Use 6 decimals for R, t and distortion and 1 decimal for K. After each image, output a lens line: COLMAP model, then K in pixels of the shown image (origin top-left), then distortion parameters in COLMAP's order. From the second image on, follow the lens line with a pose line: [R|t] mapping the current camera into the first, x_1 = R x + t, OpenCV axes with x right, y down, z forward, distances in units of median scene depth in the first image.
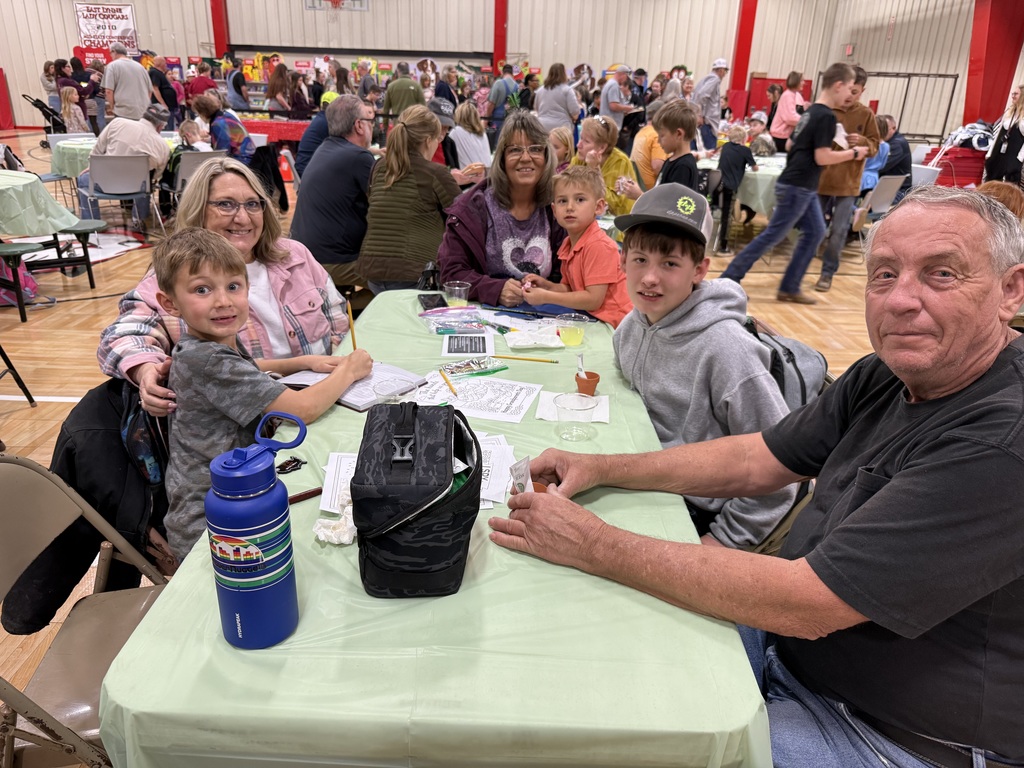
lens RADIAL K [[734.3, 0, 515.3], [0, 734.3, 384.8], [0, 0, 1]] dist [0.005041, -0.008127]
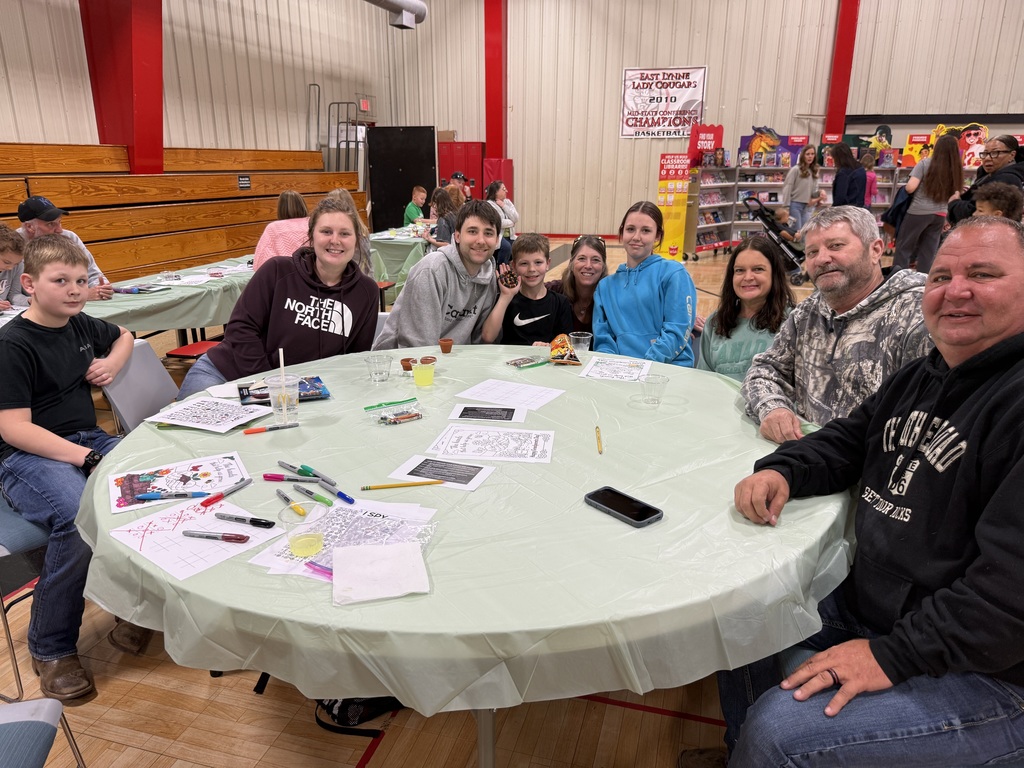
lens RADIAL K [[744.4, 0, 512.0], [0, 744.4, 384.0], [0, 0, 1]] dist [-0.007779, 0.000221]
pose [[0.962013, 0.051215, -0.268156, -0.513505], [-0.076288, 0.993547, -0.083927, -0.143042], [0.262127, 0.101196, 0.959713, 0.302419]]
